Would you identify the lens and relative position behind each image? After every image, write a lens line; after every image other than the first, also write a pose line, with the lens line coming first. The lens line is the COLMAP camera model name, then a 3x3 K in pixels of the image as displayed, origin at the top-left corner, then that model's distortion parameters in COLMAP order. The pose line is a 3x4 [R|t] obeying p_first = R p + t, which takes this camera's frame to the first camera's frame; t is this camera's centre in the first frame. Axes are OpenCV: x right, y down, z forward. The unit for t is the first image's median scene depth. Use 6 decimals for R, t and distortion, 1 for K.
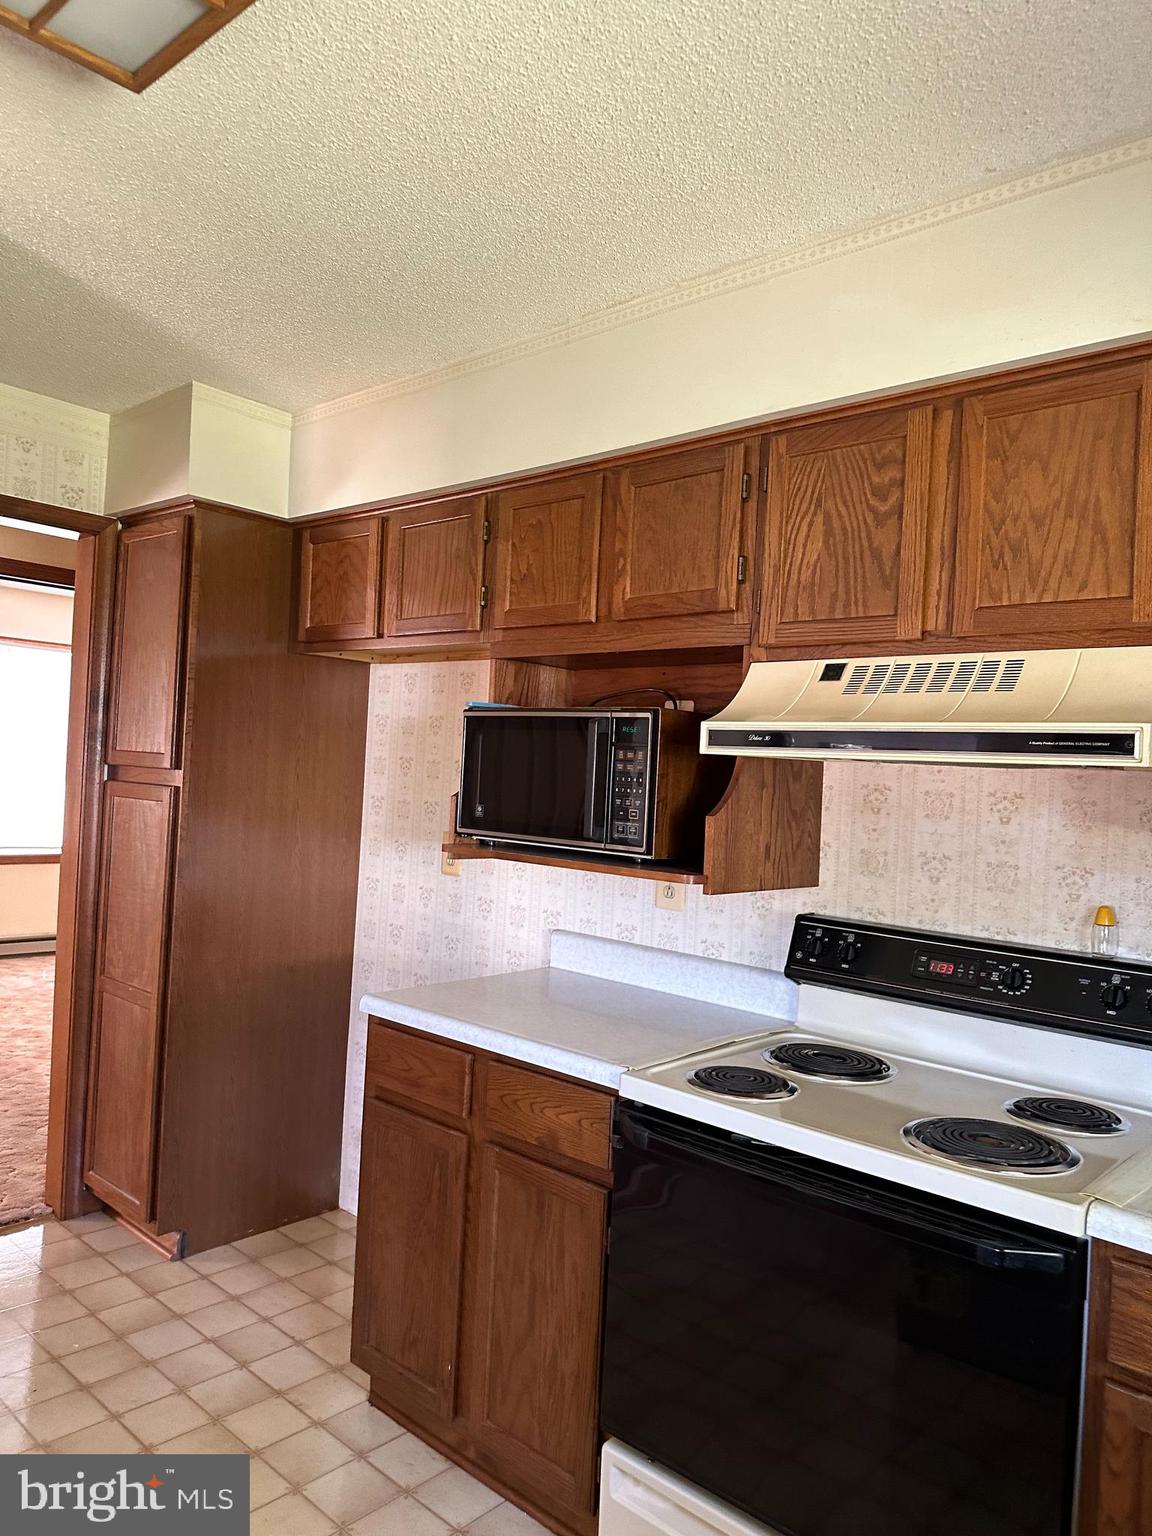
lens RADIAL K [[1067.6, 0, 584.5], [0, 1067.6, 765.7], [0, 0, 1]] dist [0.147492, -0.267752]
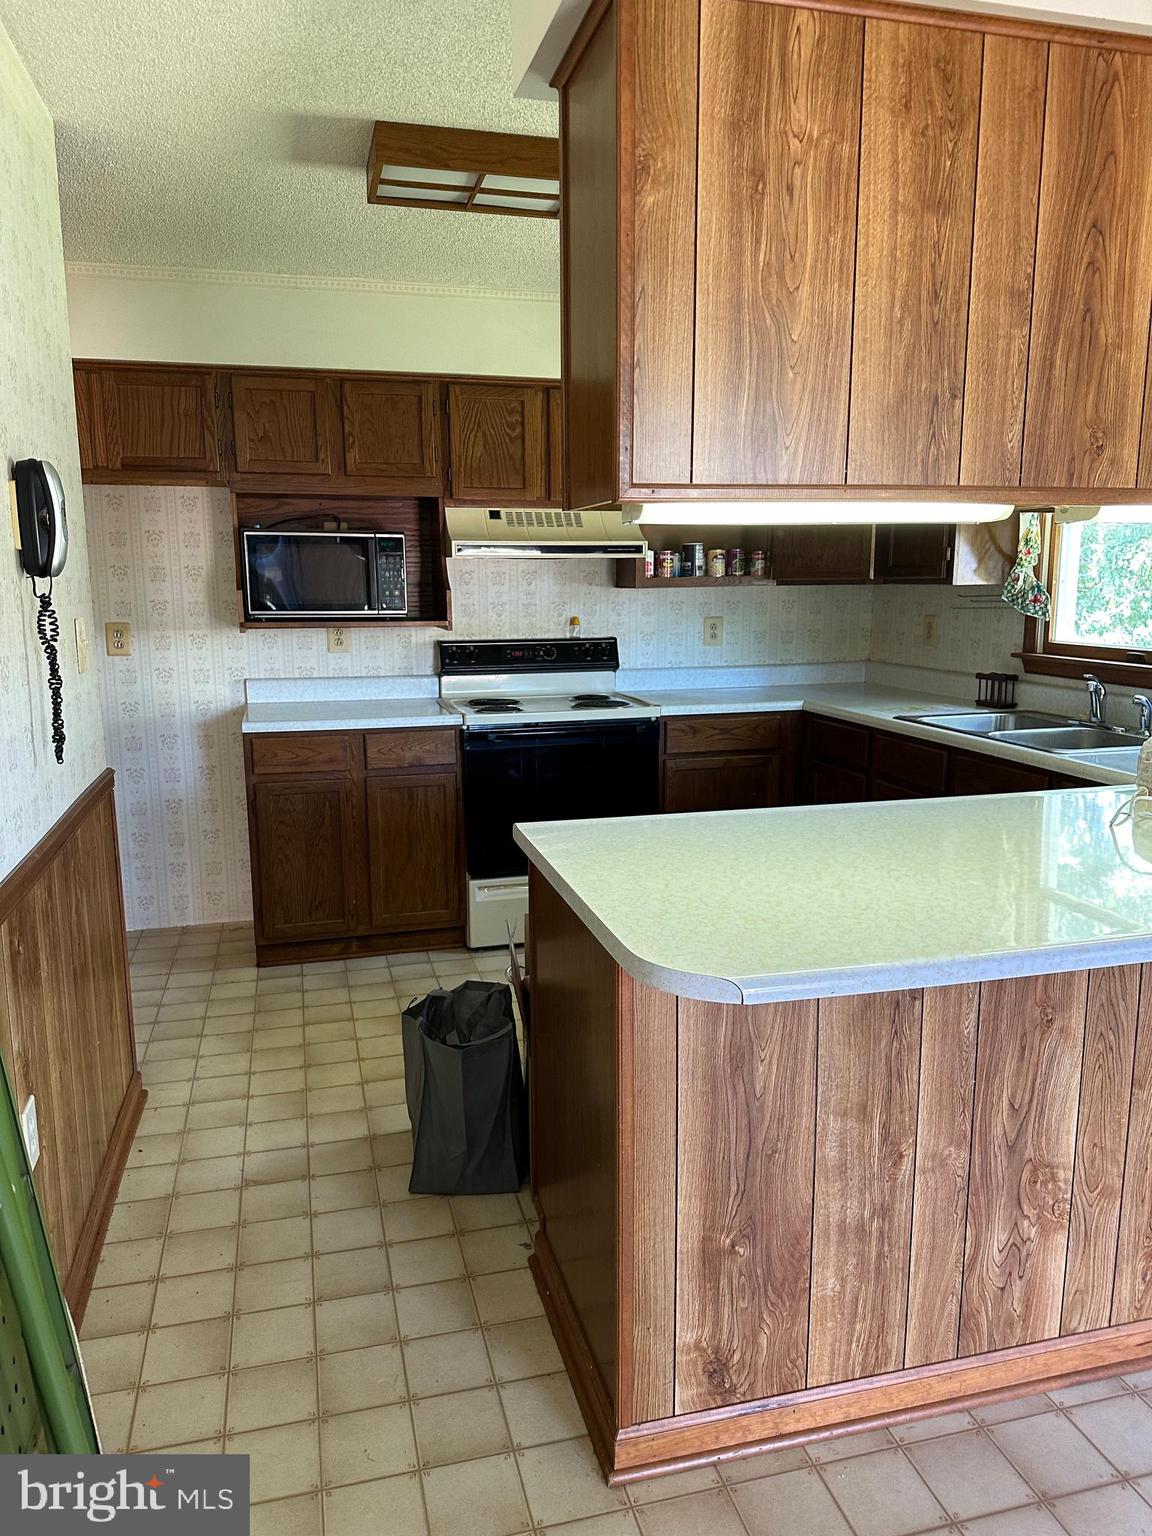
lens RADIAL K [[1069.6, 0, 562.6], [0, 1069.6, 774.0], [0, 0, 1]] dist [0.164778, -0.314661]
pose [[0.551822, -0.202904, 0.808902, -1.357549], [0.028822, 0.974011, 0.224658, -0.058297], [-0.833464, -0.100657, 0.543329, -0.264267]]
